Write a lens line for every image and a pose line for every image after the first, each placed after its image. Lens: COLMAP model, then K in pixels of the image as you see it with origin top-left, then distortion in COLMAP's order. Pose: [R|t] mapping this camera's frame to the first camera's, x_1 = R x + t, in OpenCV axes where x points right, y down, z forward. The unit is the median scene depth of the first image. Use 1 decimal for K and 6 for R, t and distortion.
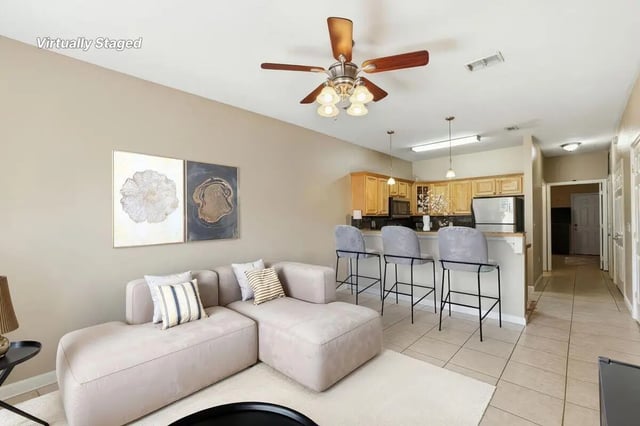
lens RADIAL K [[354.1, 0, 320.0], [0, 354.1, 213.0], [0, 0, 1]] dist [-0.002152, -0.000061]
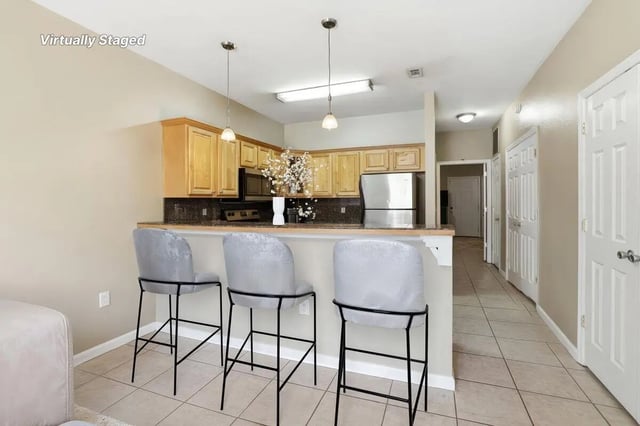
lens RADIAL K [[304.1, 0, 319.7], [0, 304.1, 199.8], [0, 0, 1]] dist [0.000229, 0.000009]
pose [[0.956829, 0.000128, 0.290651, 0.167442], [-0.003152, 0.999946, 0.009937, 0.005135], [-0.290634, -0.010424, 0.956777, 0.427034]]
